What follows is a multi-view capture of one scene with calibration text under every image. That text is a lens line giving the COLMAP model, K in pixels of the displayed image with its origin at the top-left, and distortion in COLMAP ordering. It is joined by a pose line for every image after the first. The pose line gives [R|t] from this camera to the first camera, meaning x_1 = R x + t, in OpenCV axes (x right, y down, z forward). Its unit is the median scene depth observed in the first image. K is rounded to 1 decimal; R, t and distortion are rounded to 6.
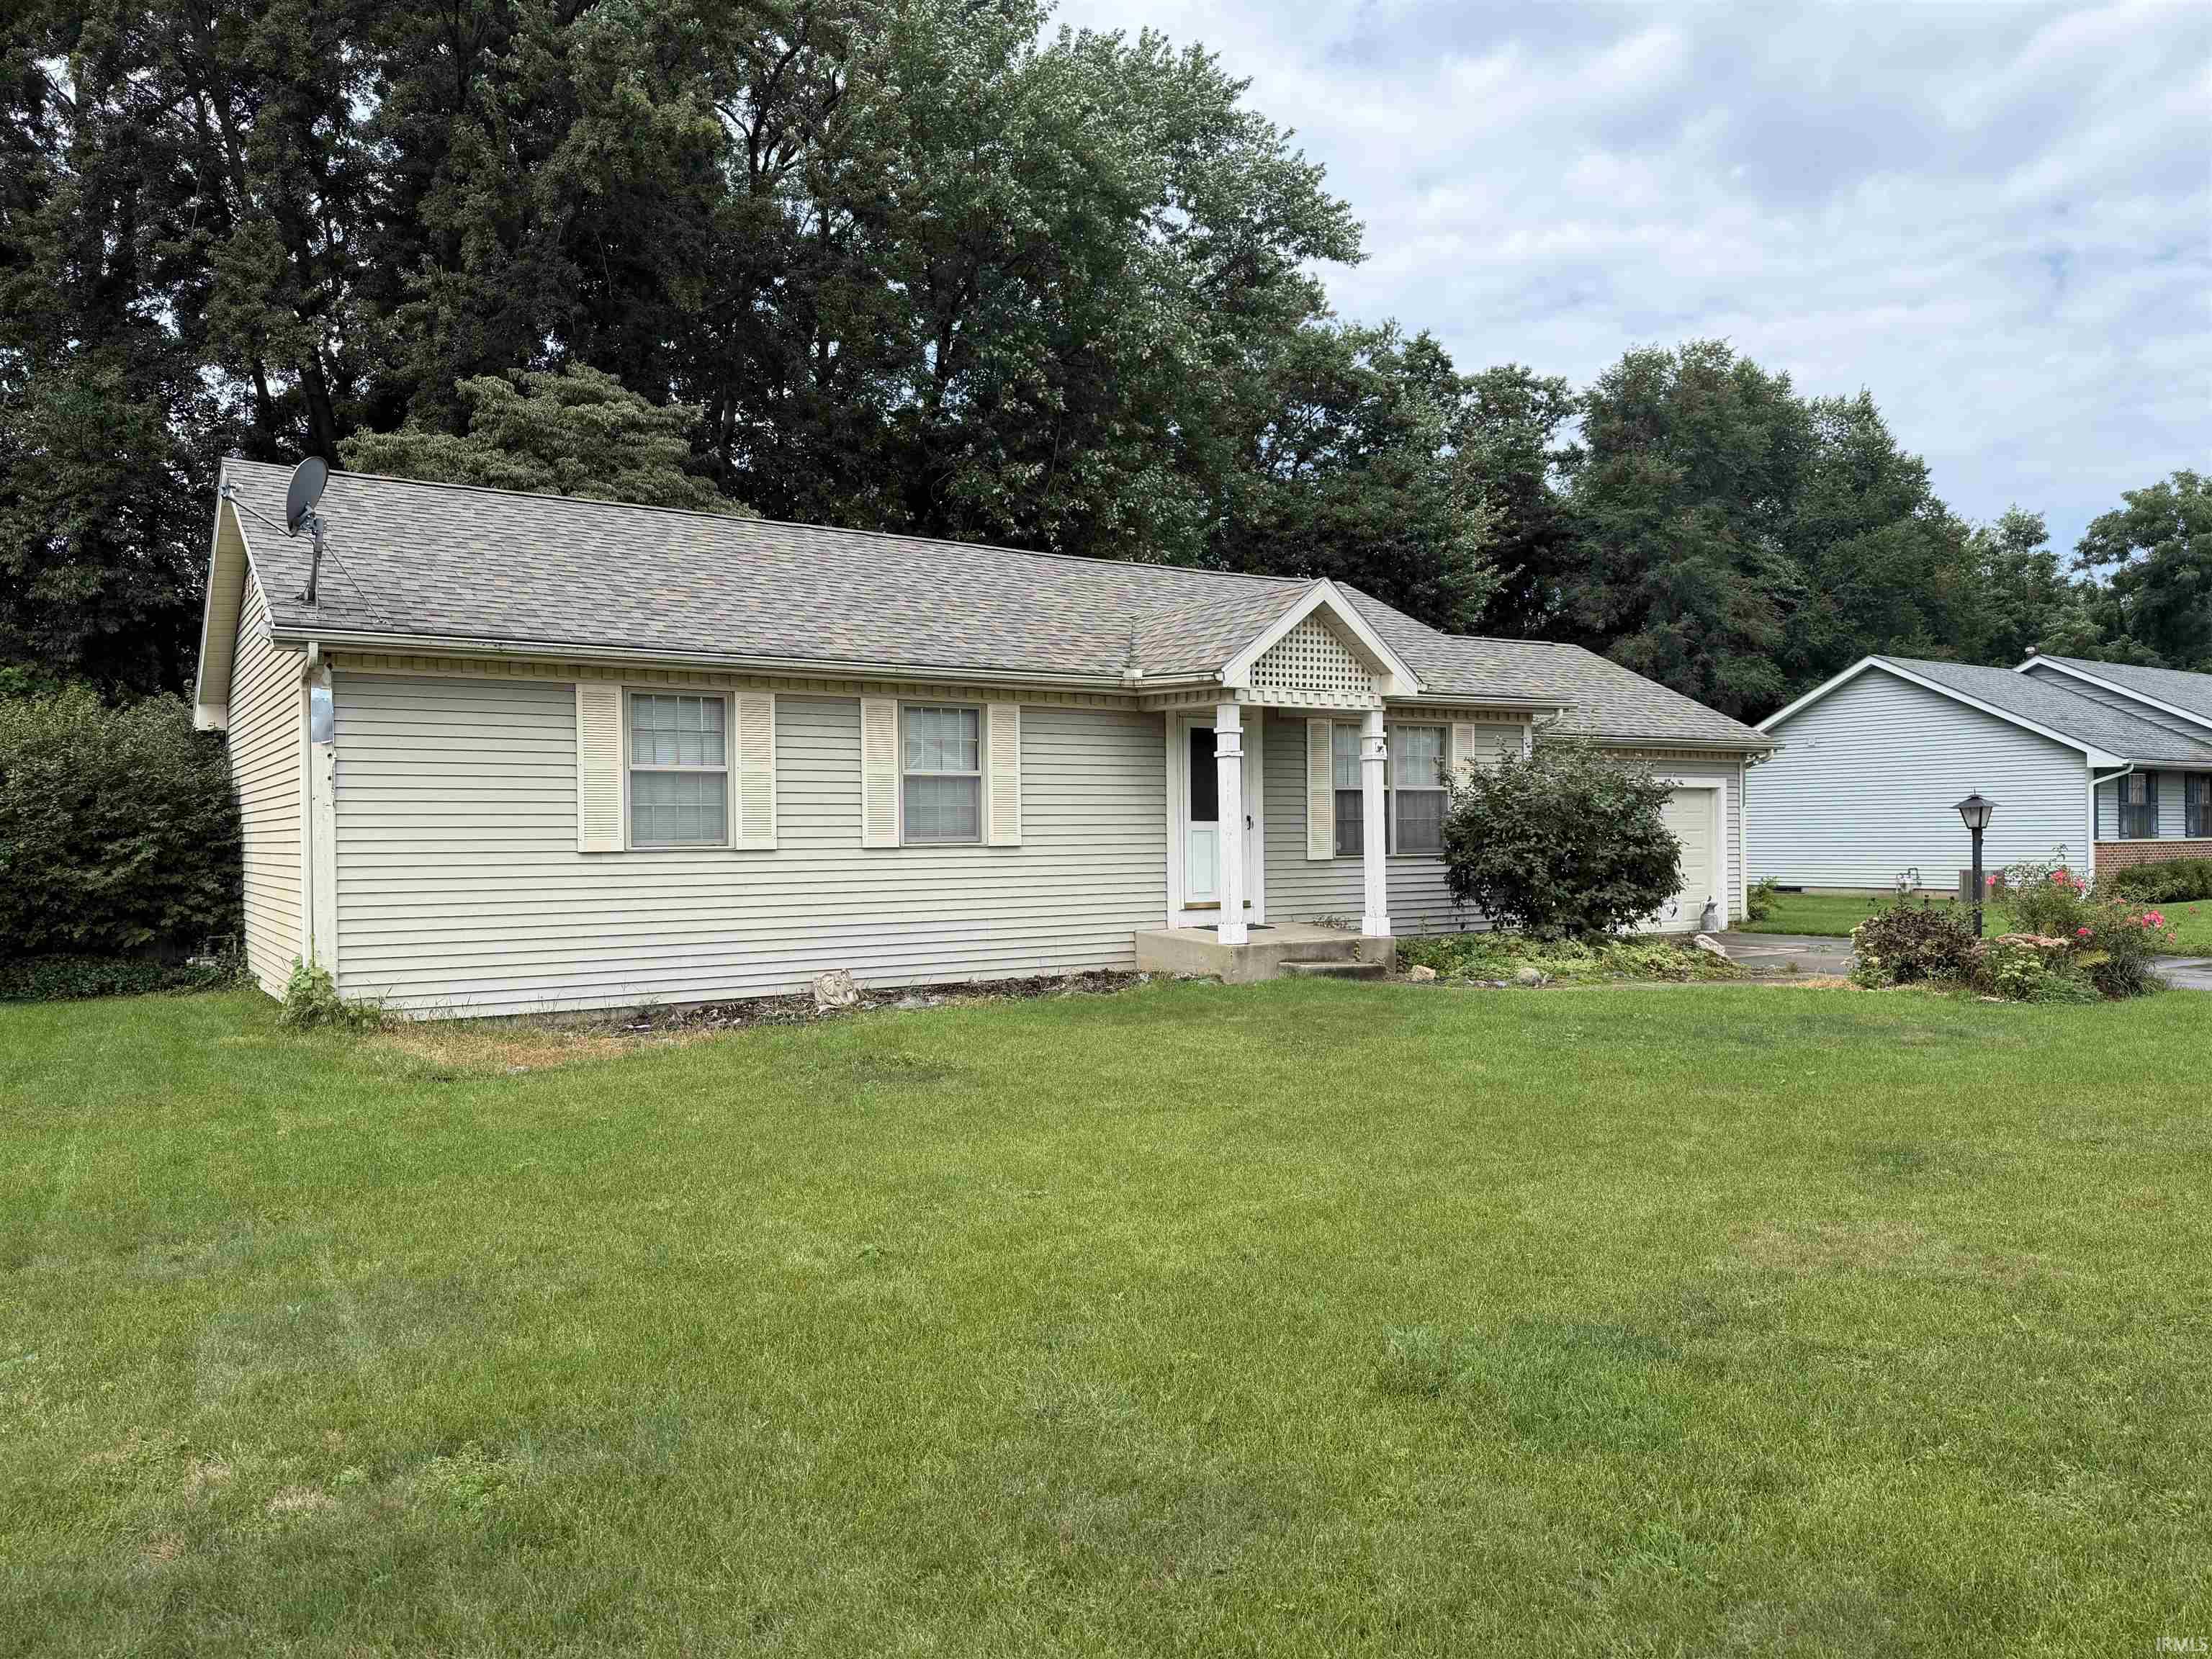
lens RADIAL K [[1532.4, 0, 1100.5], [0, 1532.4, 823.5], [0, 0, 1]] dist [0.001750, -0.000694]
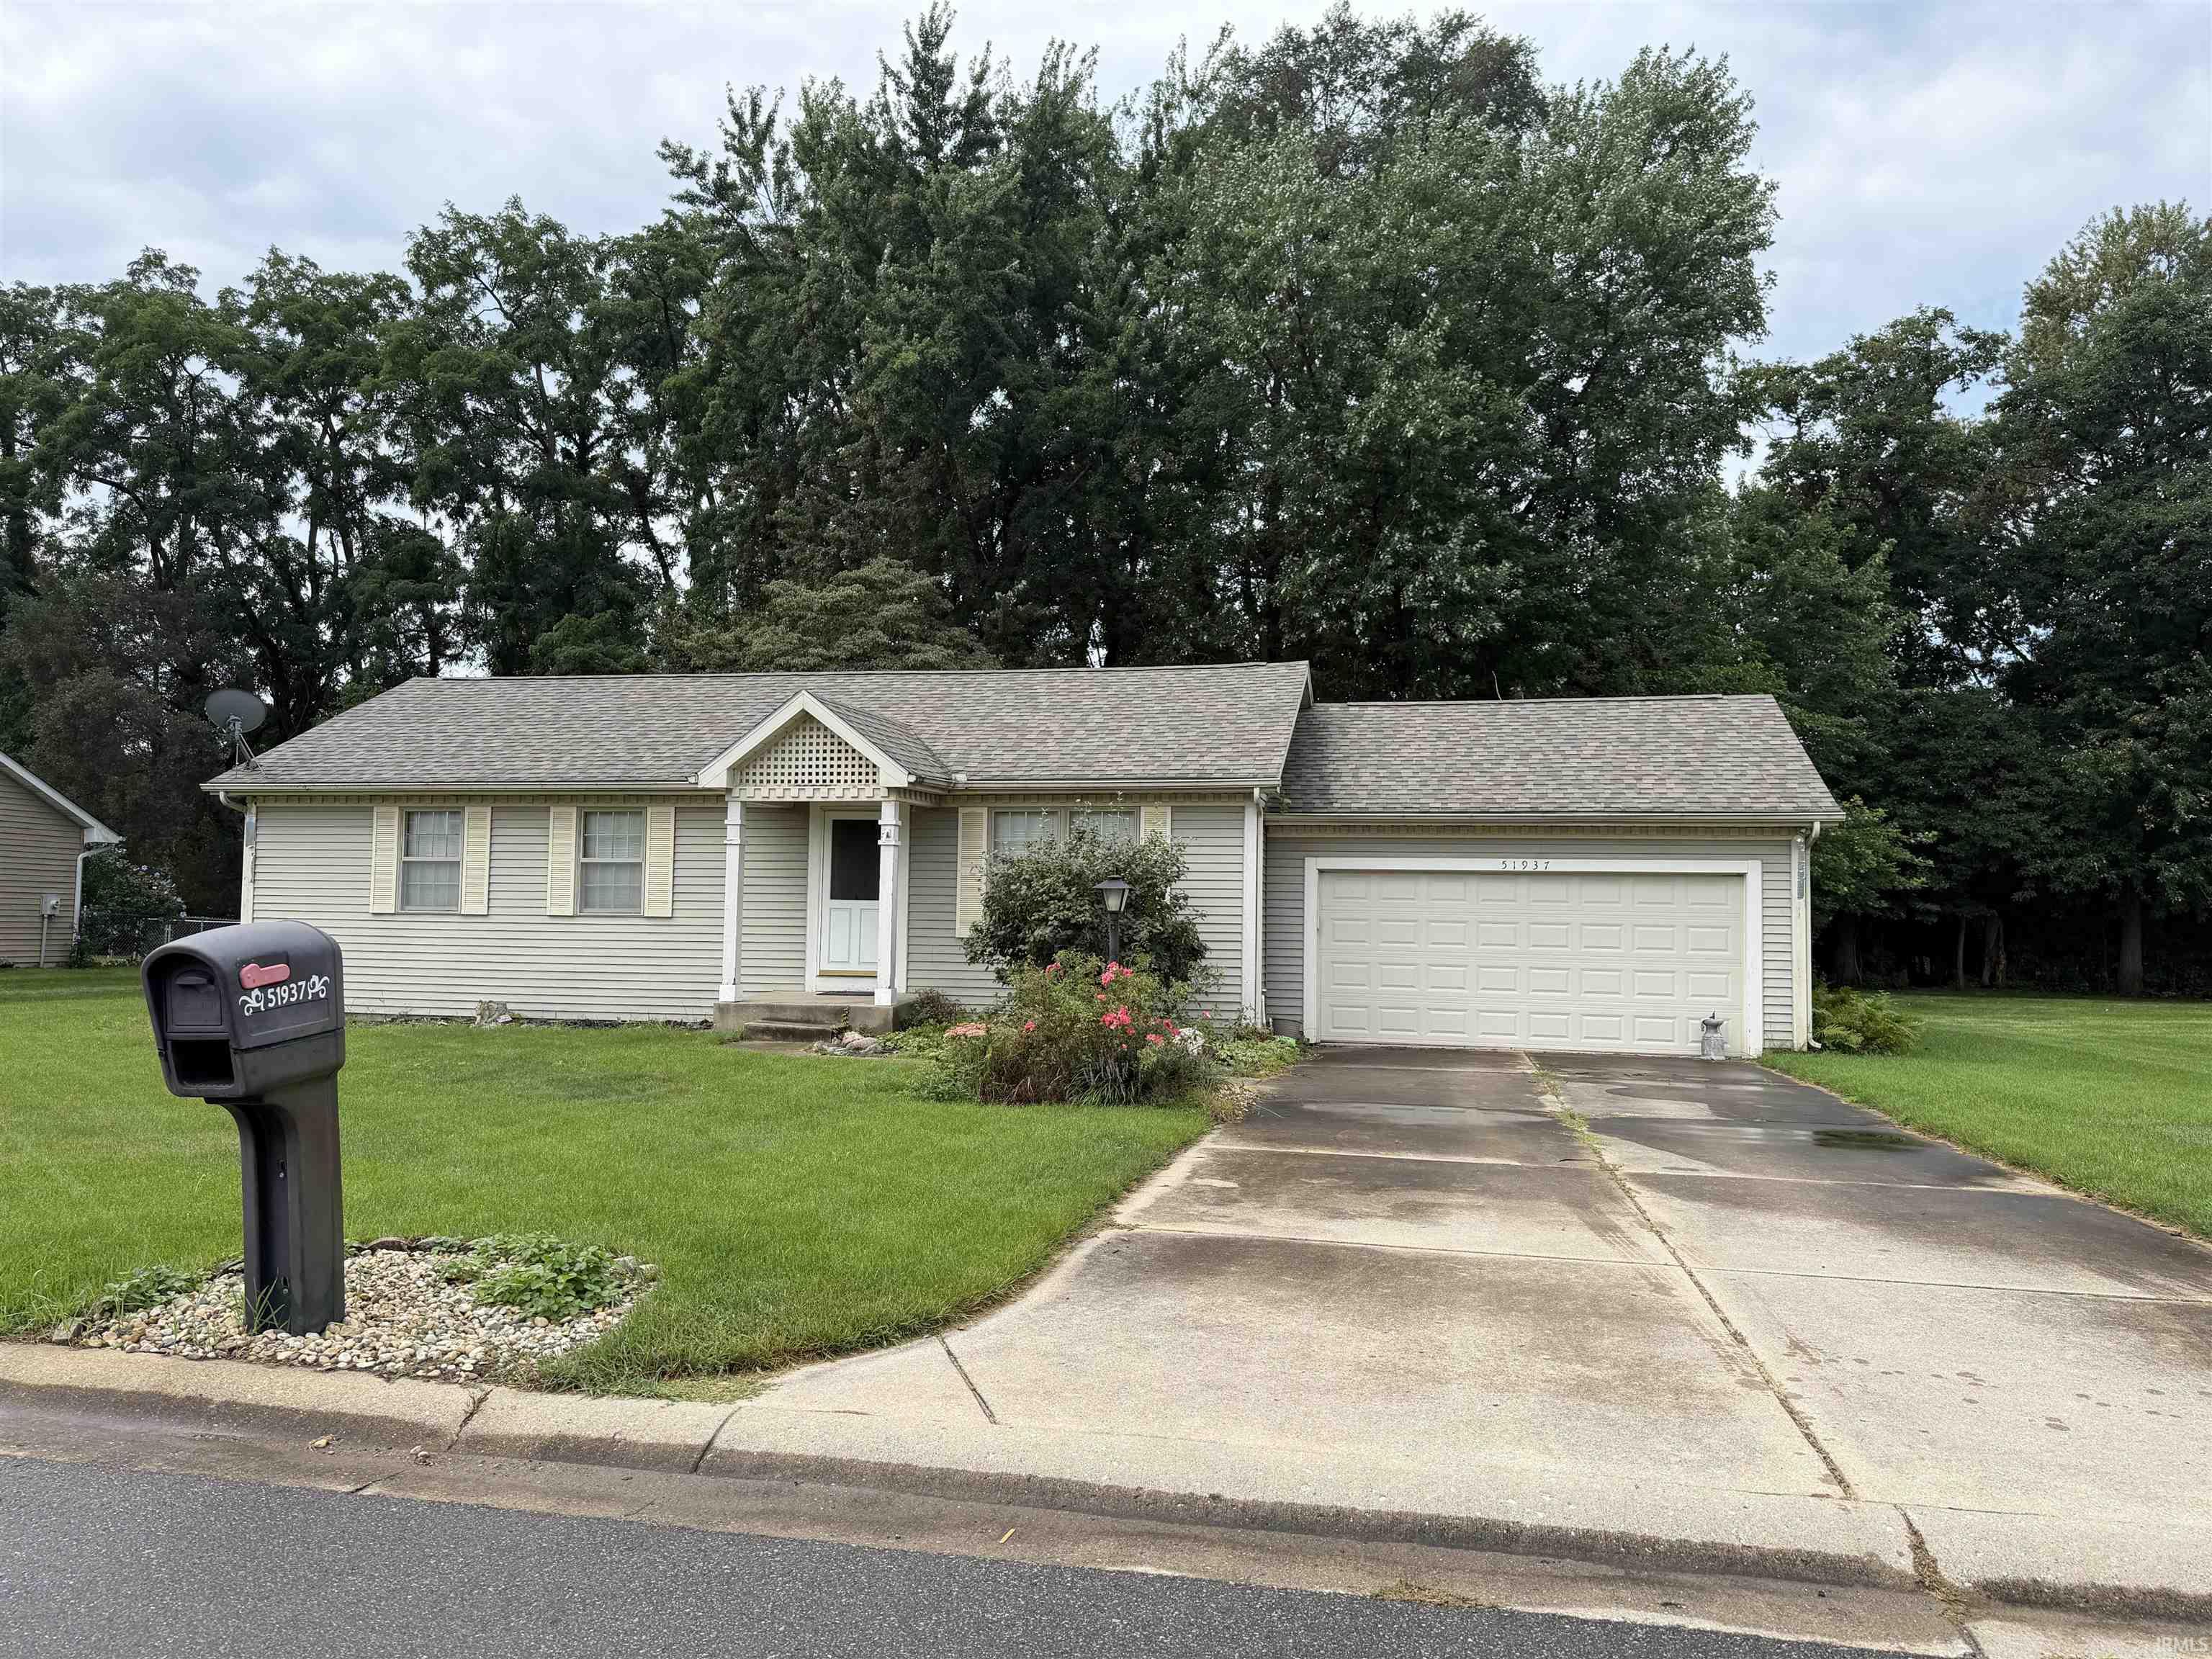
lens RADIAL K [[1532.4, 0, 1098.1], [0, 1532.4, 831.7], [0, 0, 1]] dist [0.001750, -0.000694]
pose [[0.696192, -0.022681, -0.717497, 1.112598], [-0.018988, 0.998569, -0.049990, 0.001122], [0.717605, 0.048427, 0.694765, 0.355002]]
